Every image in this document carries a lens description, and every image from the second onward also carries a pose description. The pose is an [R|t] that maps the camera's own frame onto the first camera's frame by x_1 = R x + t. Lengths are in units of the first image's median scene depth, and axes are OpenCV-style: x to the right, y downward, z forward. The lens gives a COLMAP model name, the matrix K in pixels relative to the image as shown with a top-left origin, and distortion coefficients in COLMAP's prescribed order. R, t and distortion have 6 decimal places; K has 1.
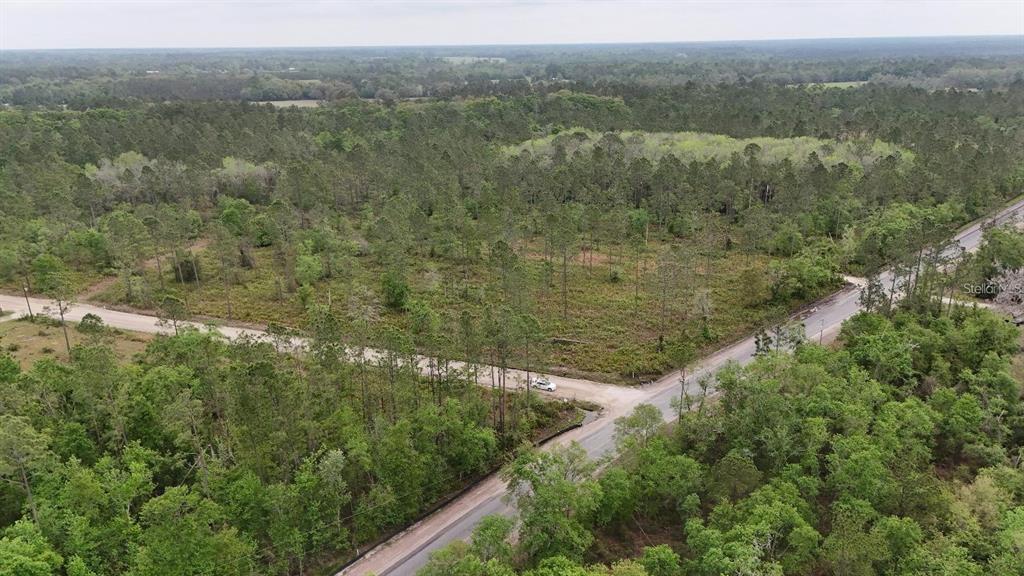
lens RADIAL K [[748.3, 0, 516.7], [0, 748.3, 289.3], [0, 0, 1]] dist [0.058468, -0.051182]
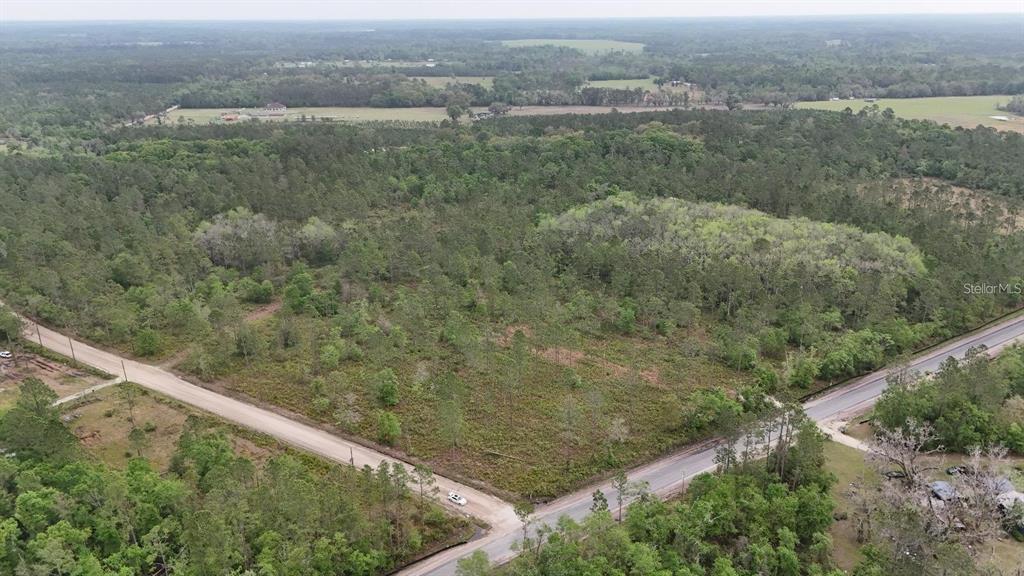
lens RADIAL K [[748.3, 0, 516.7], [0, 748.3, 289.3], [0, 0, 1]] dist [0.058468, -0.051182]
pose [[0.982264, 0.070512, -0.173740, 0.253951], [-0.065075, 0.997201, 0.036804, -0.217928], [0.175849, -0.024845, 0.984104, -0.192767]]
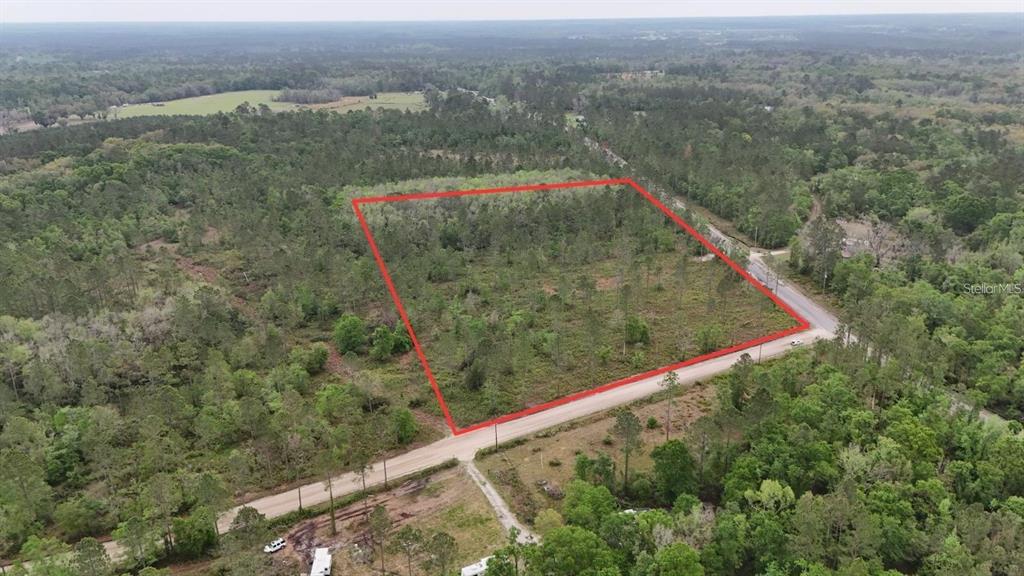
lens RADIAL K [[748.3, 0, 516.7], [0, 748.3, 289.3], [0, 0, 1]] dist [0.058468, -0.051182]
pose [[0.613016, -0.263463, 0.744848, -1.331833], [0.250729, 0.958902, 0.132825, -0.321223], [-0.749231, 0.105331, 0.653880, 0.198768]]
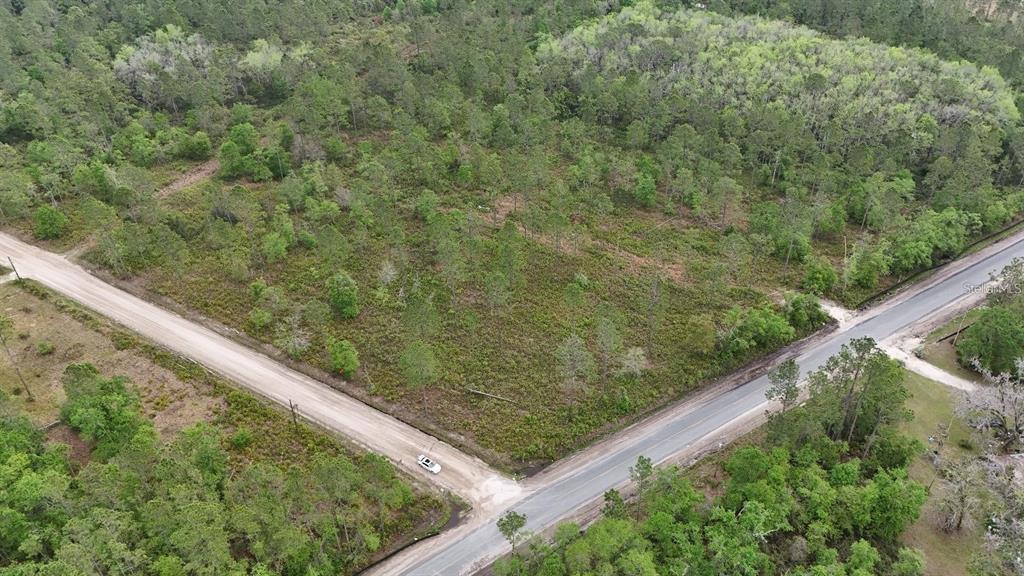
lens RADIAL K [[748.3, 0, 516.7], [0, 748.3, 289.3], [0, 0, 1]] dist [0.058468, -0.051182]
pose [[0.982502, 0.110496, -0.149932, 0.210210], [-0.061632, 0.952537, 0.298119, -0.309400], [0.175757, -0.283662, 0.942680, 0.093732]]
